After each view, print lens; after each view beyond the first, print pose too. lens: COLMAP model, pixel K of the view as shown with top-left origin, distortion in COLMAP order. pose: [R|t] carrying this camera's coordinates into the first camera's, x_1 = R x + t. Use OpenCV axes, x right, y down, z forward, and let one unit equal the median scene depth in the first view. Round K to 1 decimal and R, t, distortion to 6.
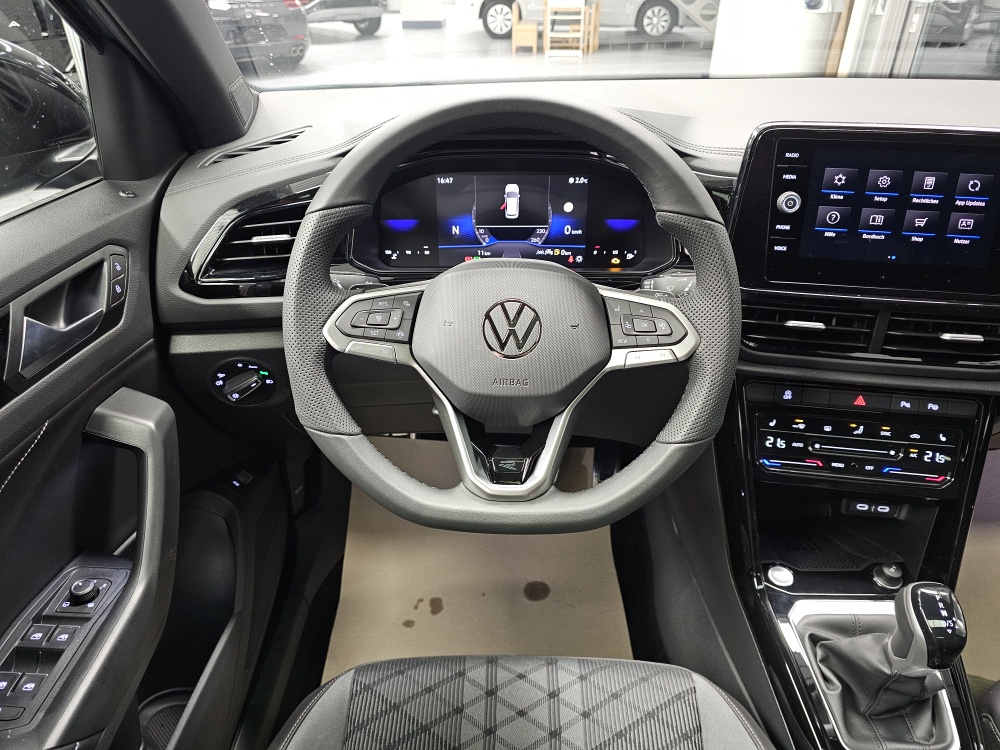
lens RADIAL K [[669.0, 0, 497.5], [0, 669.0, 371.9], [0, 0, 1]] dist [0.056409, -0.056220]
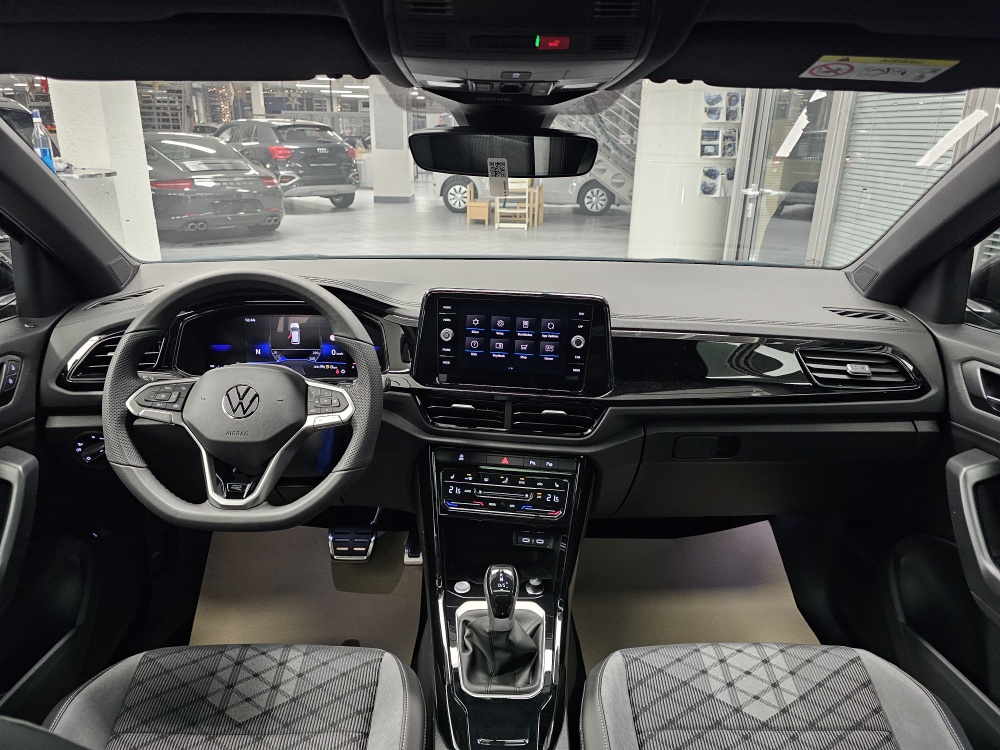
lens RADIAL K [[669.0, 0, 494.1], [0, 669.0, 376.3], [0, 0, 1]] dist [0.056409, -0.056220]
pose [[0.999701, 0.007544, 0.023262, 0.497443], [-0.002439, 0.977245, -0.212102, 0.185432], [-0.024333, 0.211982, 0.976971, -0.546910]]
